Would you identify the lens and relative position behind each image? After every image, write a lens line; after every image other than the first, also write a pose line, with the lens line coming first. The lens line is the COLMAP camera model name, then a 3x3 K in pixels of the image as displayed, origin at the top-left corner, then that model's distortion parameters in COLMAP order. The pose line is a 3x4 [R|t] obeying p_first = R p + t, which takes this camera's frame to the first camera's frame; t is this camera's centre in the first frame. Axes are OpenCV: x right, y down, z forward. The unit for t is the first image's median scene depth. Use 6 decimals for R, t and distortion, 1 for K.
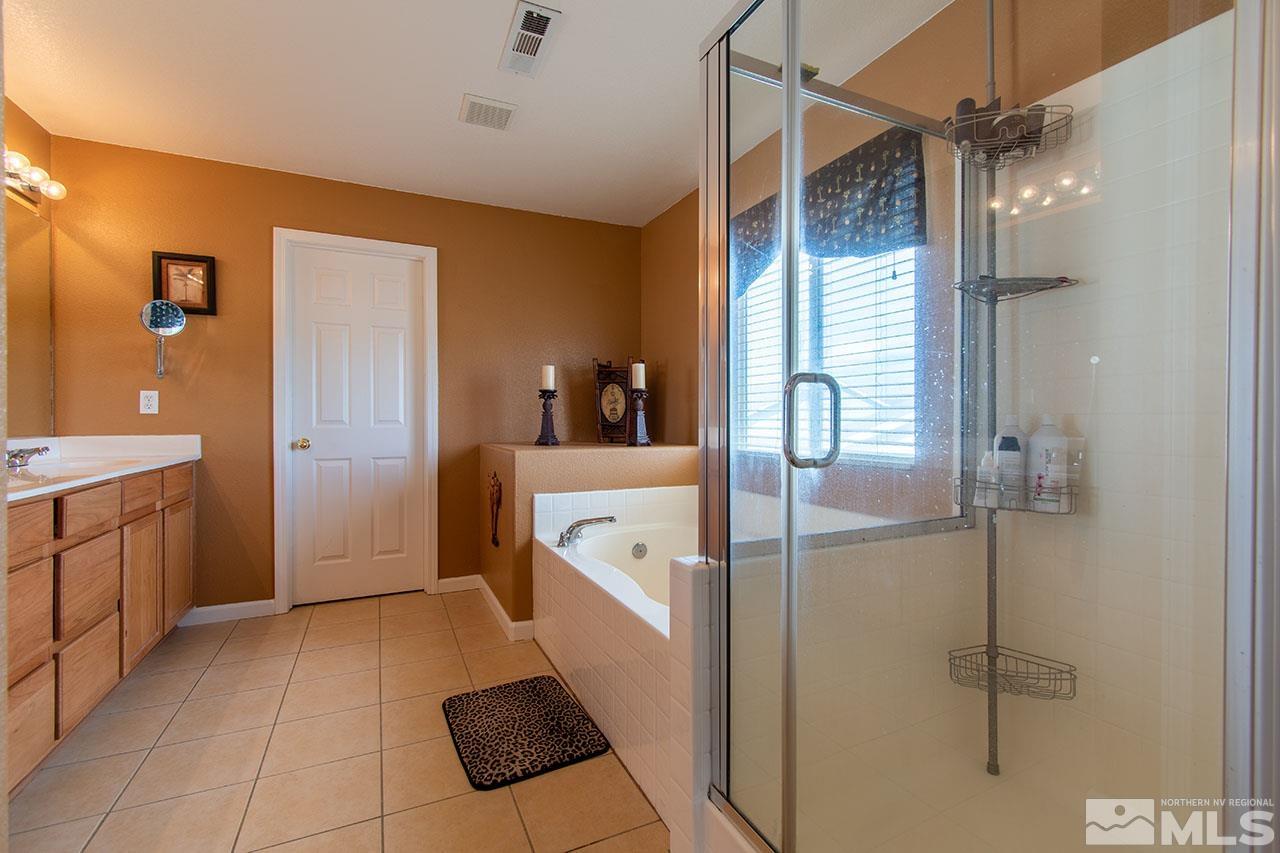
lens RADIAL K [[562.3, 0, 642.3], [0, 562.3, 420.3], [0, 0, 1]] dist [0.004594, -0.001566]
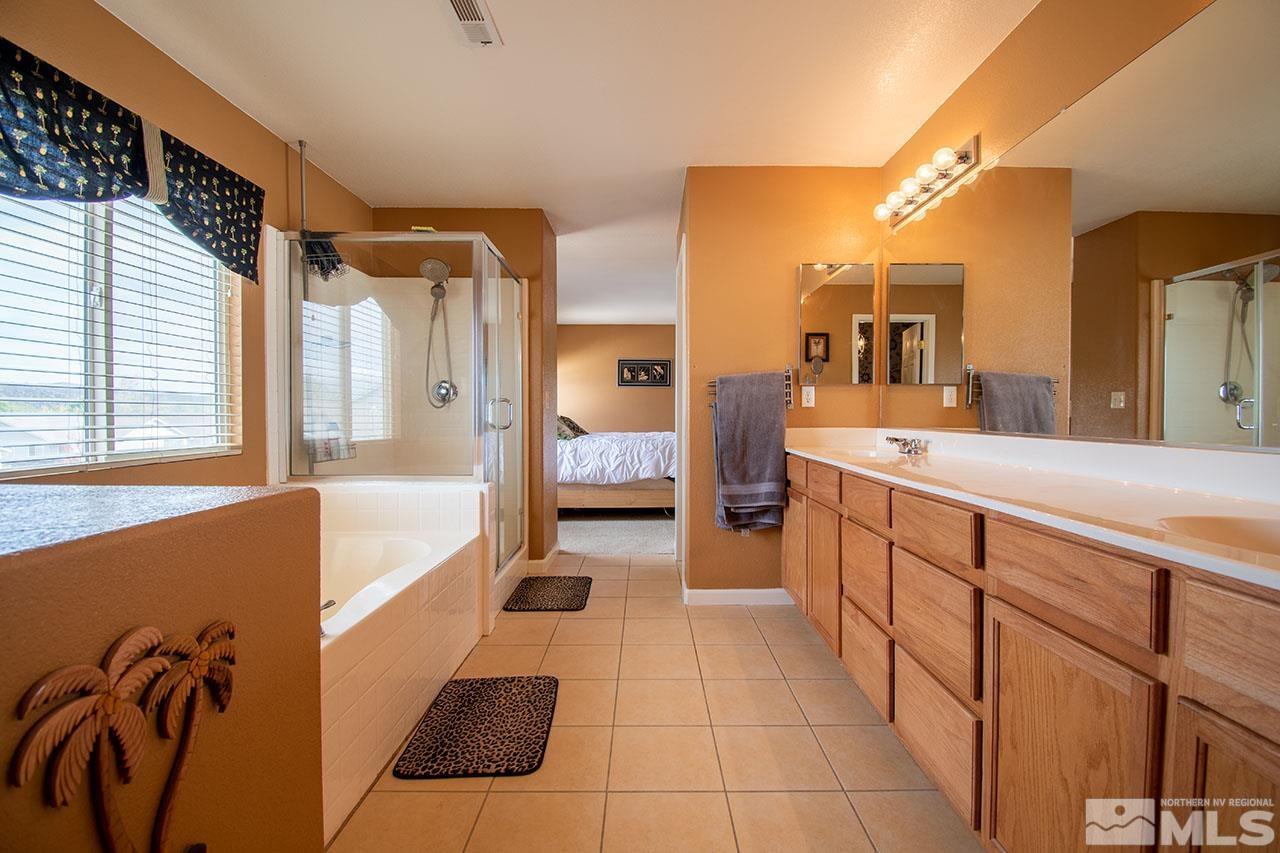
lens RADIAL K [[562.3, 0, 641.5], [0, 562.3, 422.2], [0, 0, 1]] dist [0.004594, -0.001566]
pose [[-0.901934, -0.005563, 0.431838, -0.867750], [0.005686, 0.999677, 0.024754, -0.008508], [-0.431837, 0.024782, -0.901611, 1.725414]]
